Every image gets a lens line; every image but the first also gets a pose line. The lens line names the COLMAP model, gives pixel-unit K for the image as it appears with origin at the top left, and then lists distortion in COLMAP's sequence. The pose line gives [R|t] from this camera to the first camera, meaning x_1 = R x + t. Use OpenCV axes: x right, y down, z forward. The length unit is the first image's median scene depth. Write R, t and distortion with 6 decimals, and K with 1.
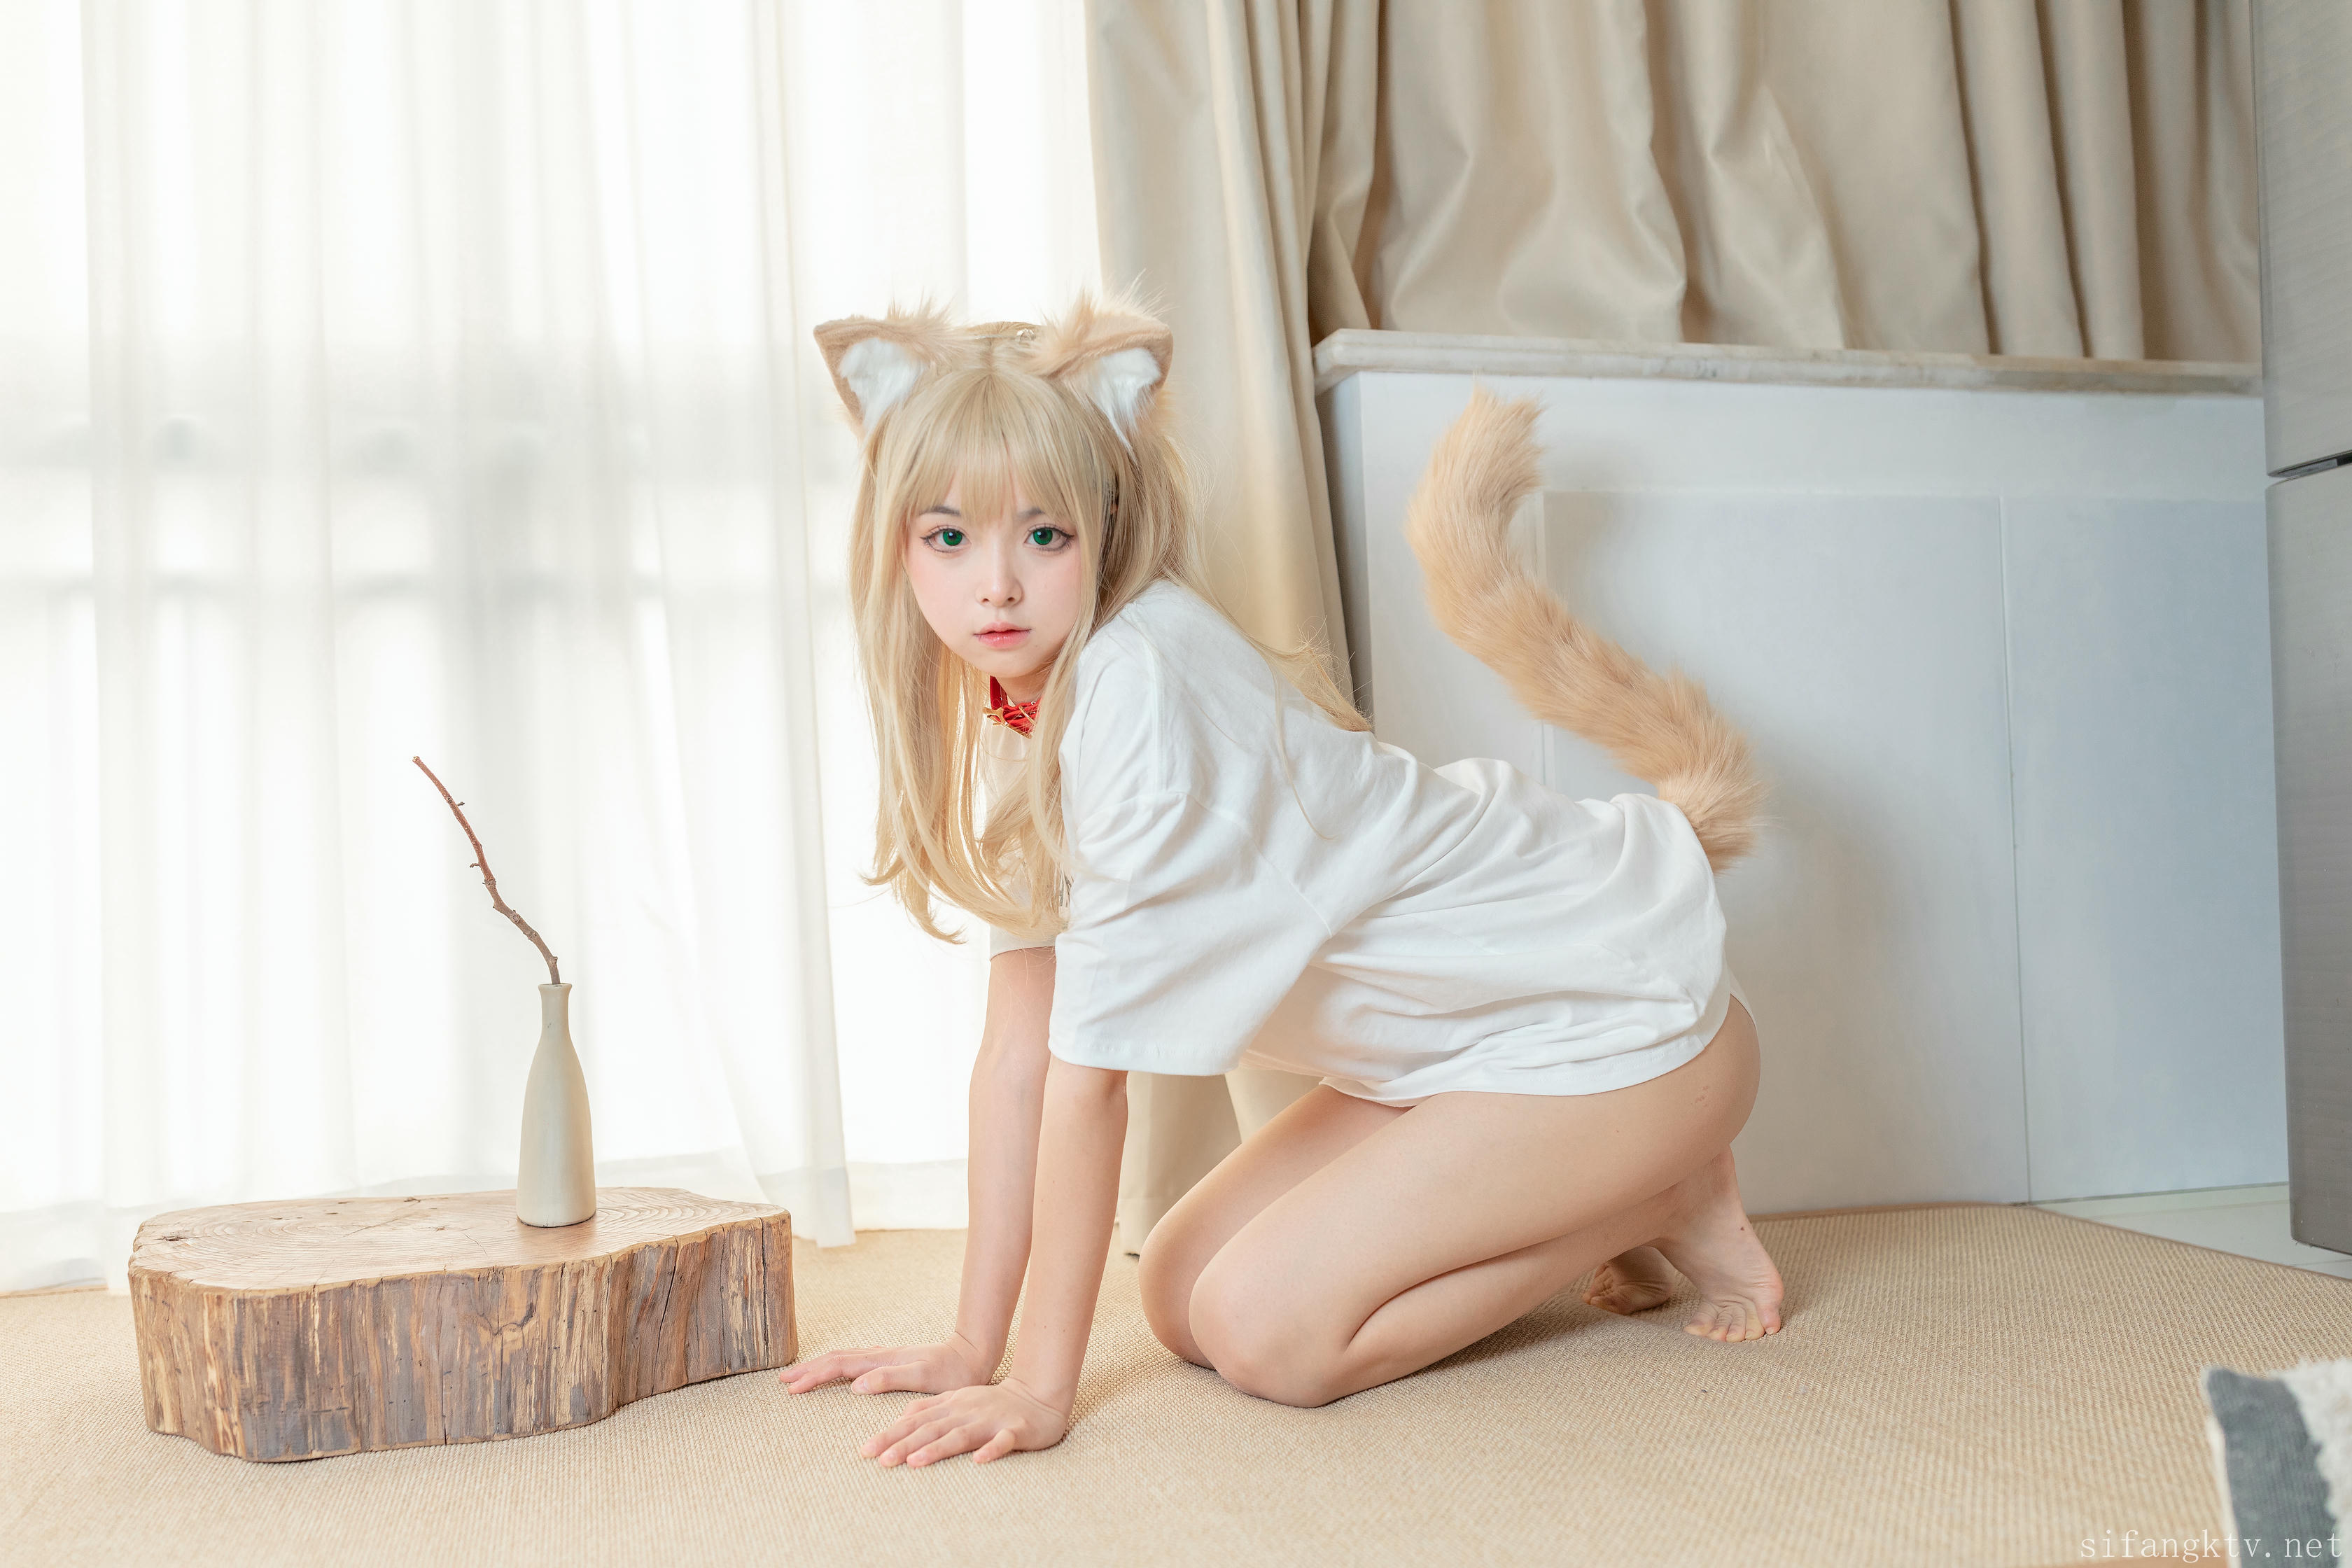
lens RADIAL K [[2325.1, 0, 1176.0], [0, 2325.1, 784.0], [0, 0, 1]] dist [-0.002940, 0.022349]
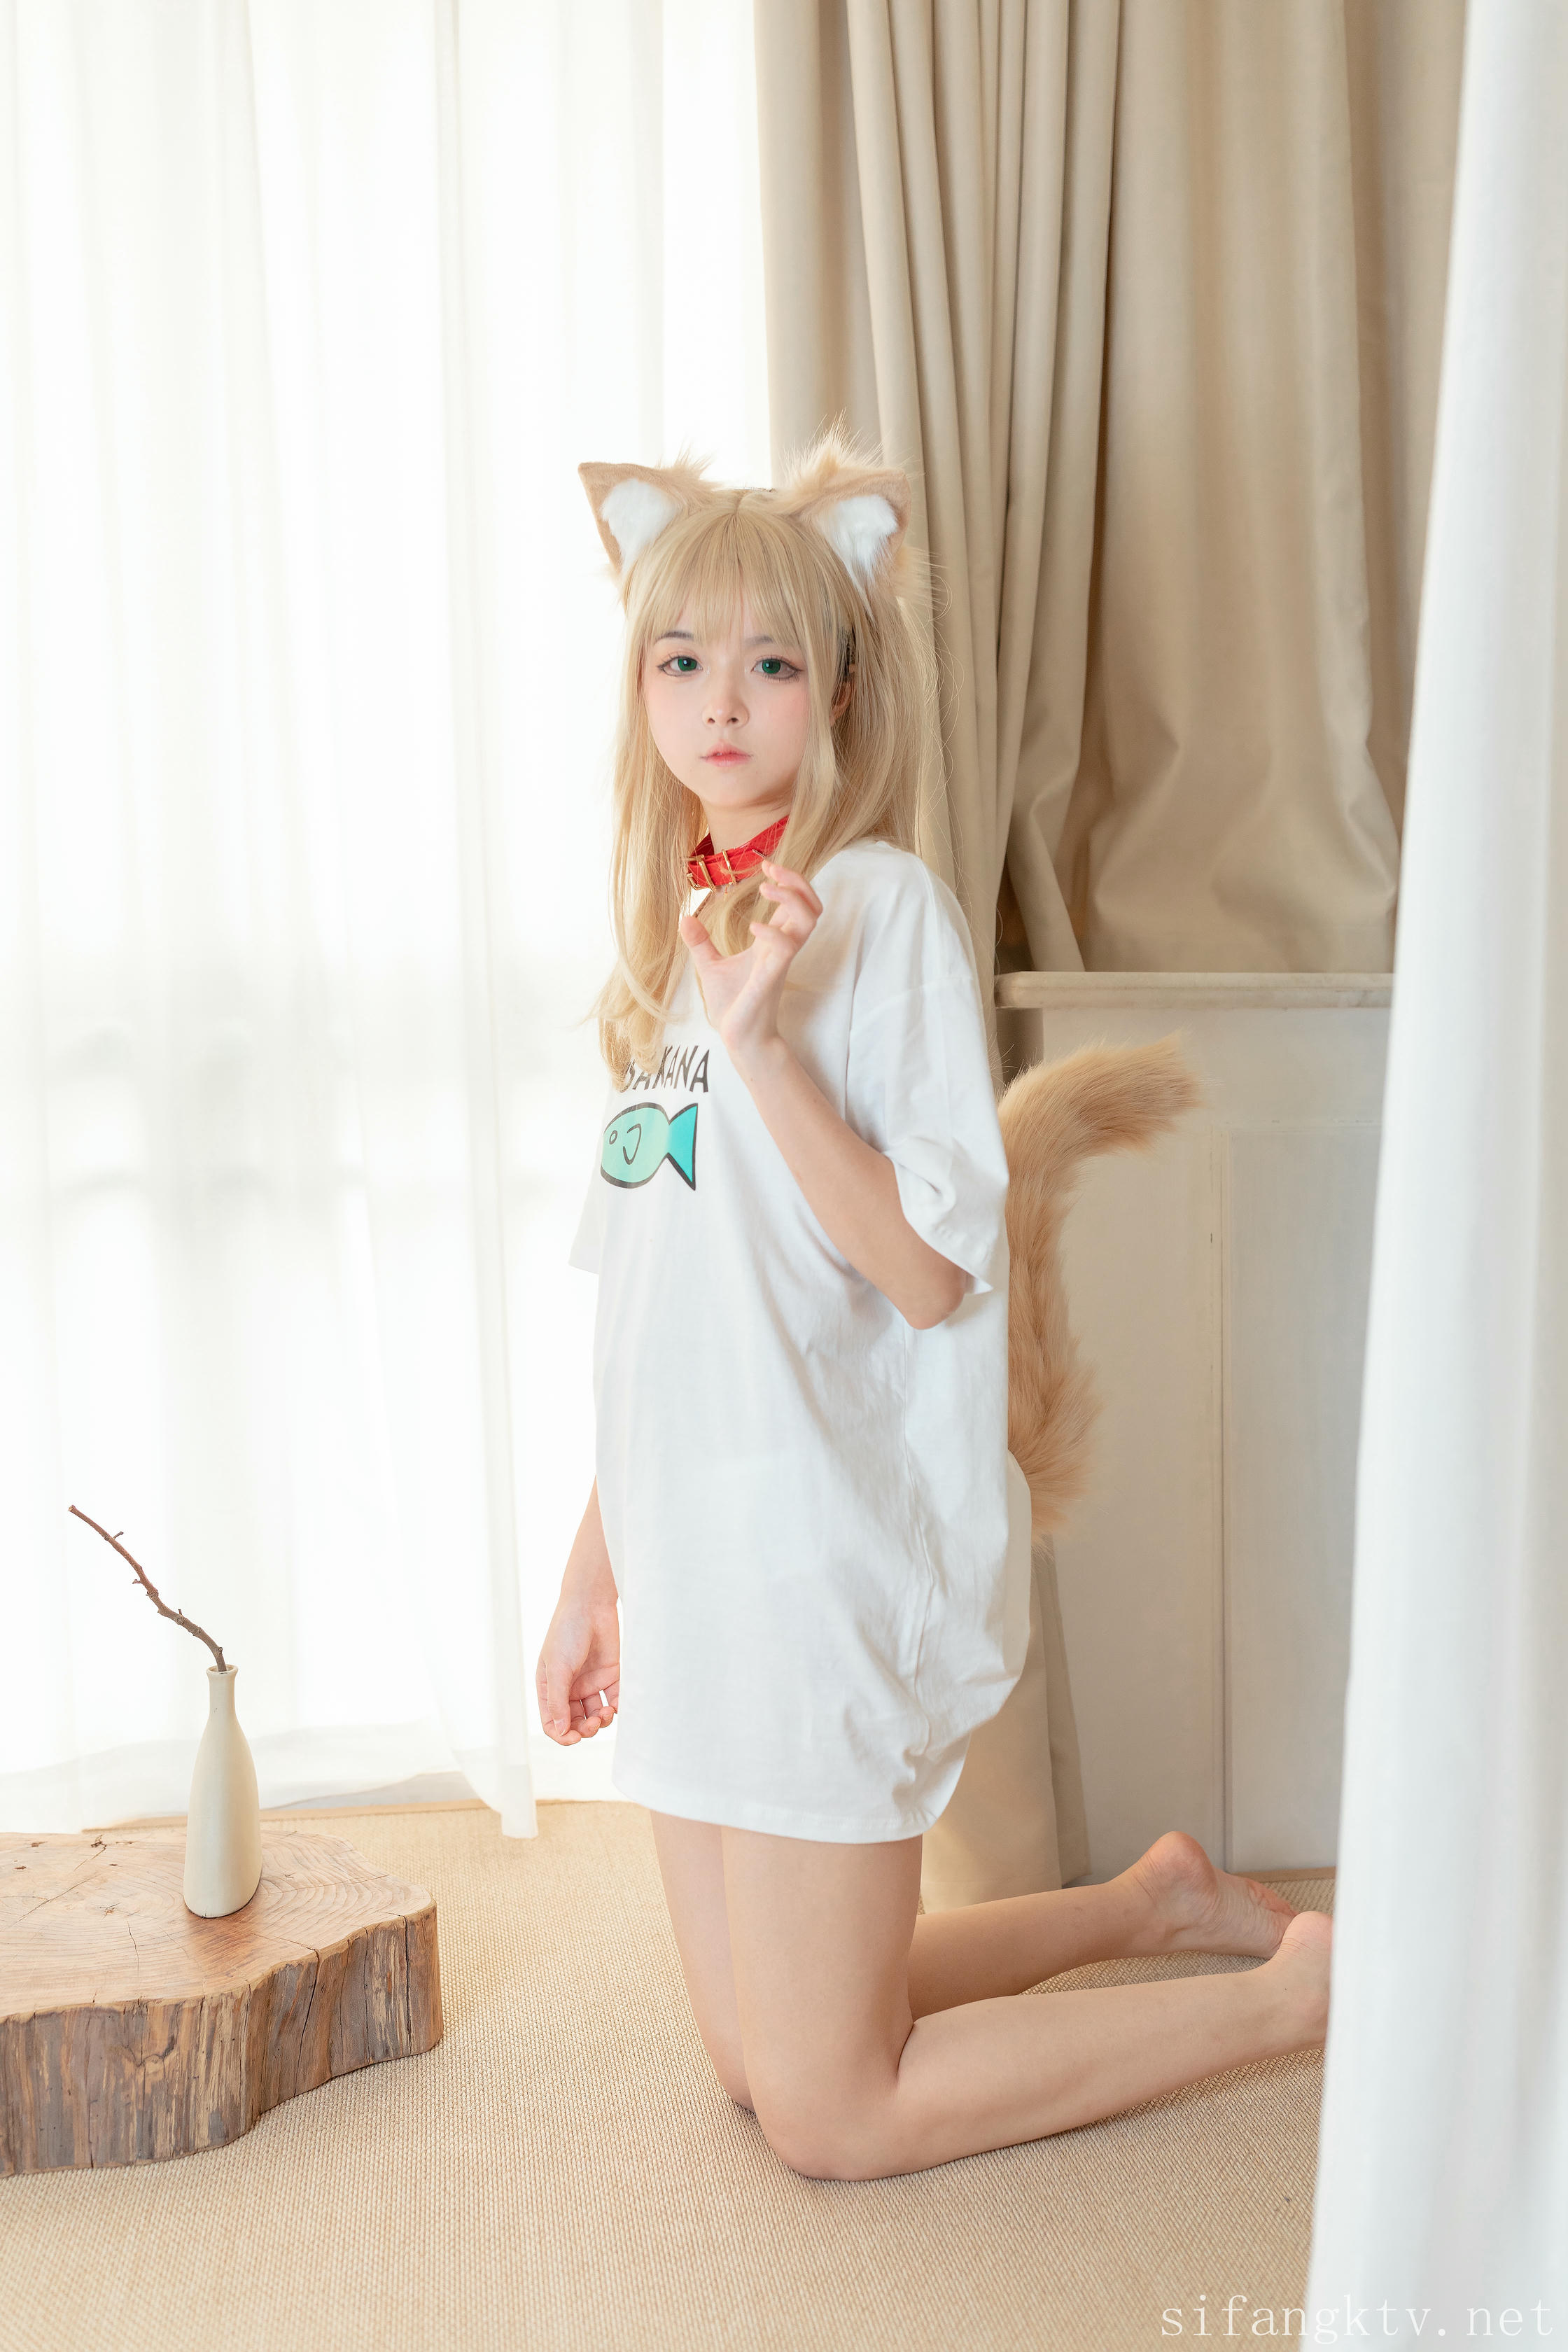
lens RADIAL K [[2325.1, 0, 784.0], [0, 2325.1, 1176.0], [0, 0, 1]] dist [-0.002940, 0.022349]
pose [[0.994398, 0.024614, -0.102794, 0.095126], [-0.015745, 0.996152, 0.086215, -0.248862], [0.104520, -0.084113, 0.990959, 0.004621]]
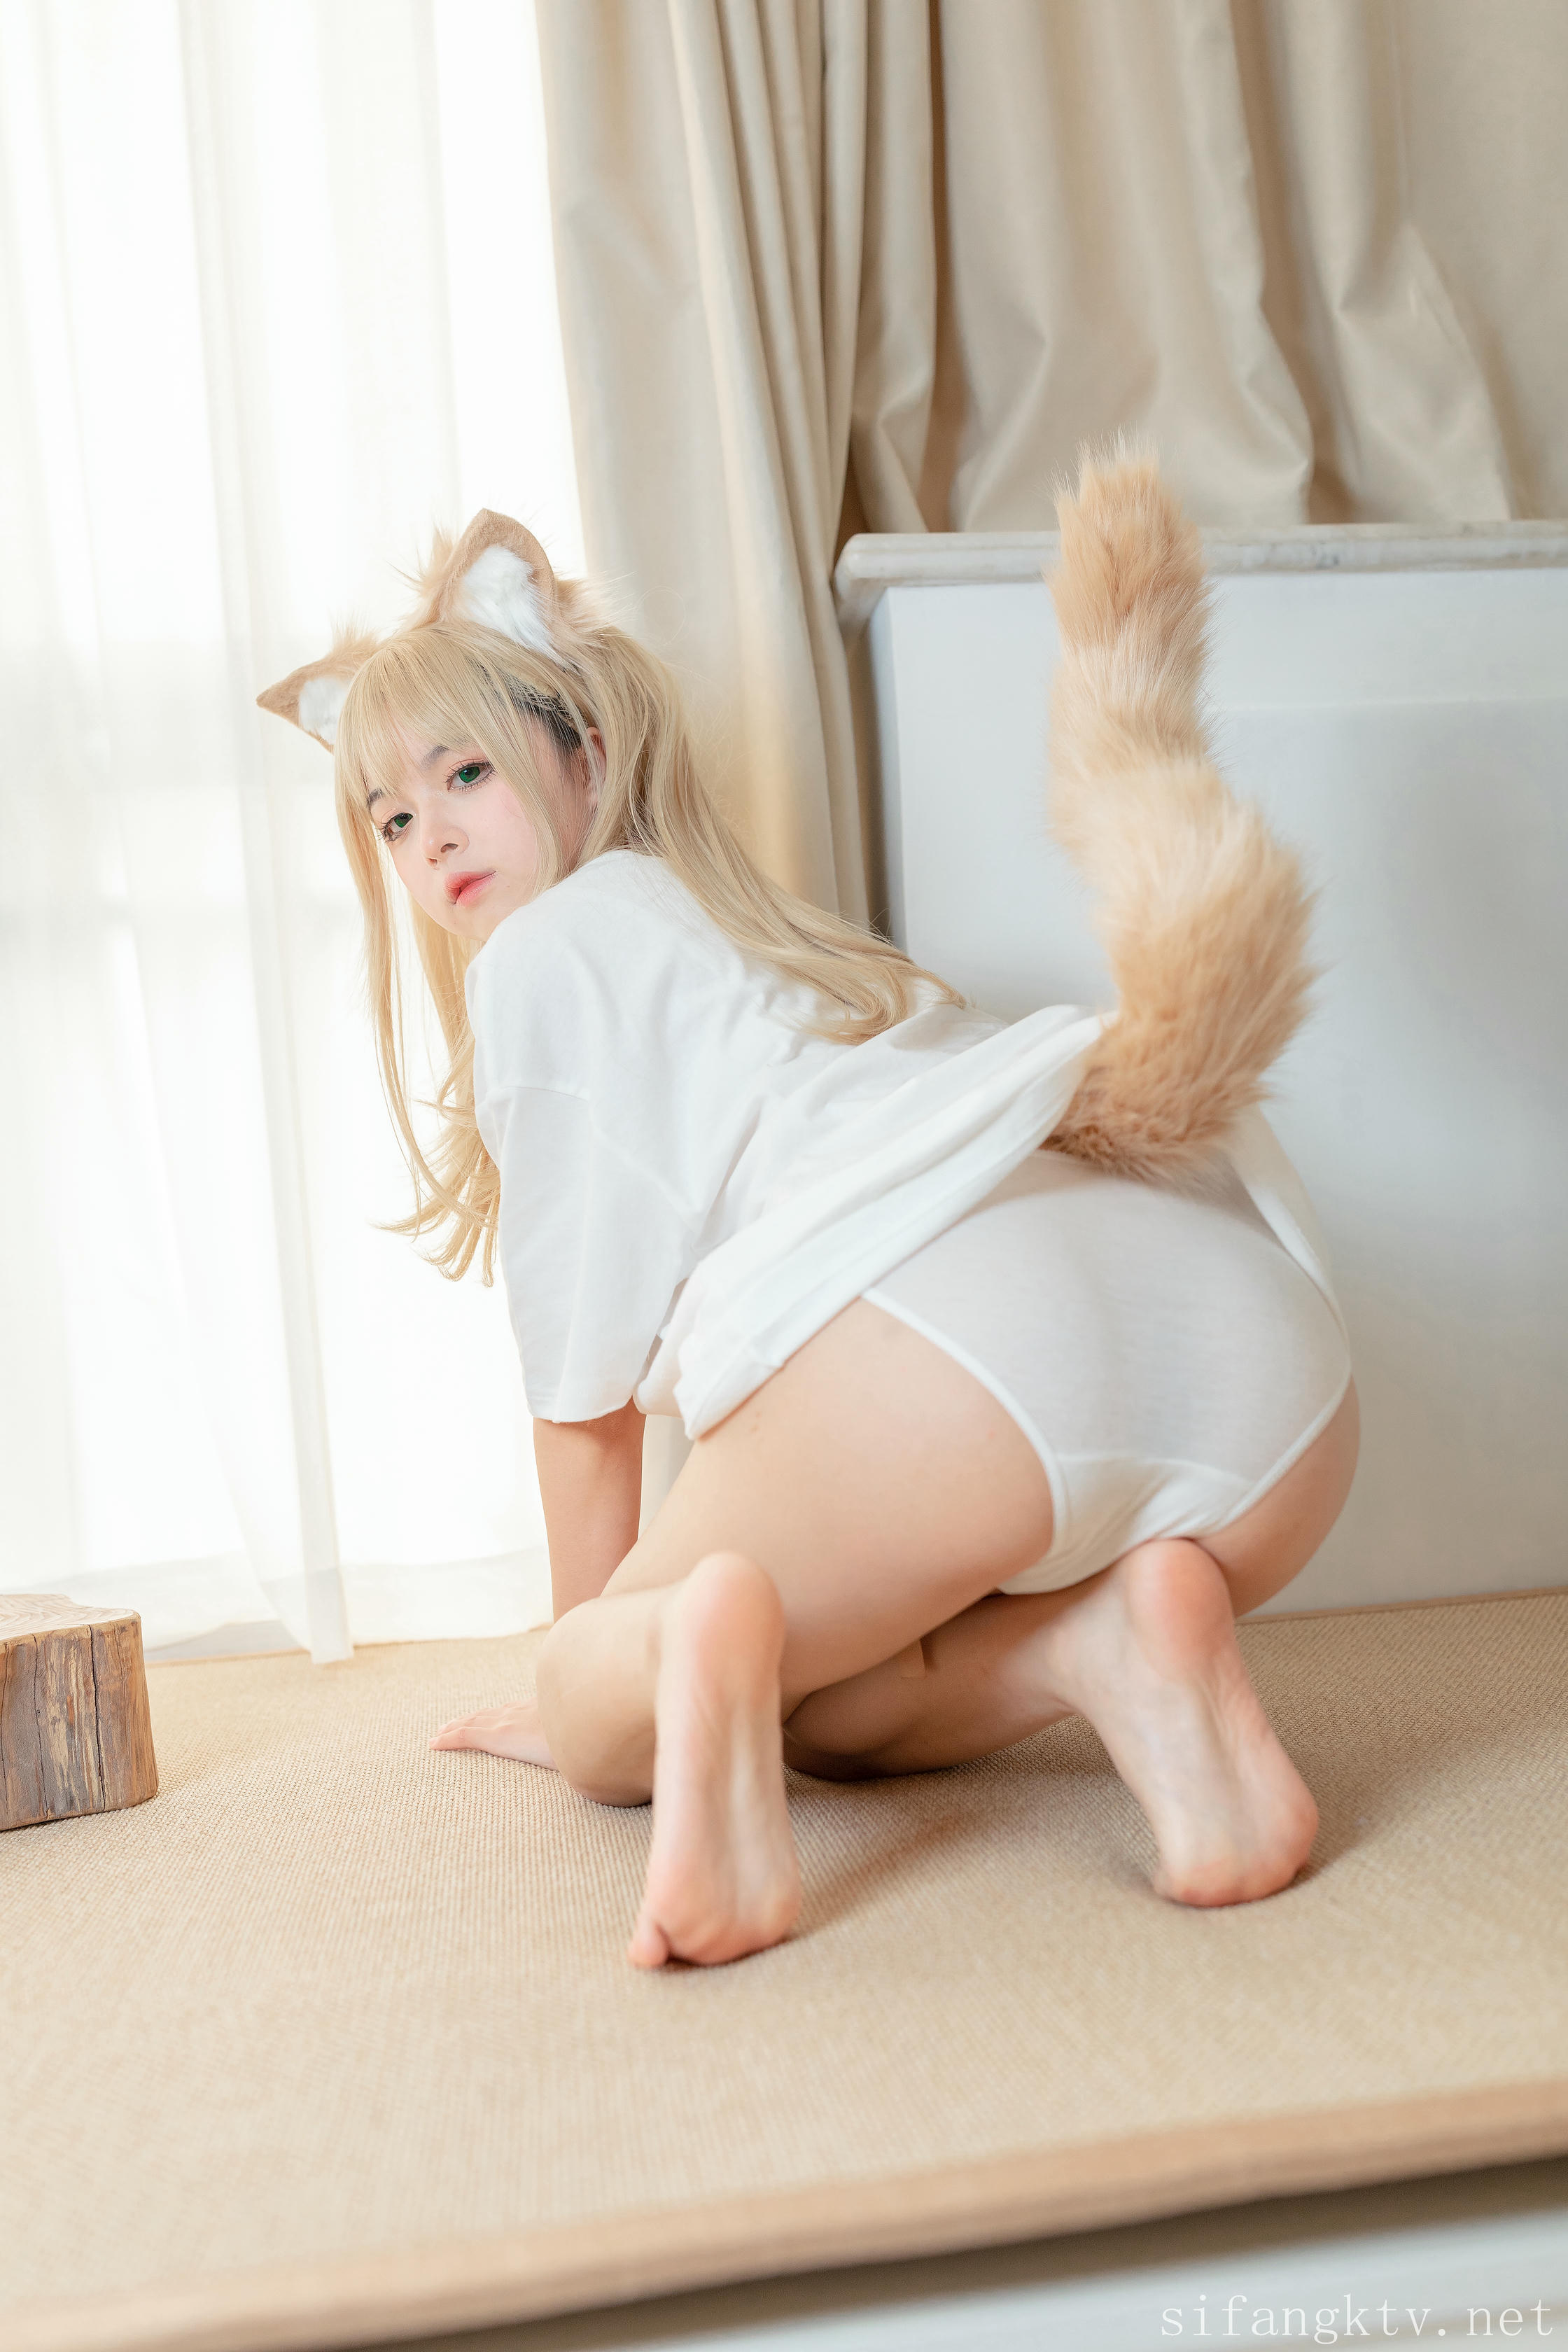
lens RADIAL K [[2325.1, 0, 784.0], [0, 2325.1, 1176.0], [0, 0, 1]] dist [-0.002940, 0.022349]
pose [[0.990478, -0.049371, -0.128516, 0.180680], [0.047795, 0.998740, -0.015316, 0.055671], [0.129110, 0.009028, 0.991589, 0.231154]]
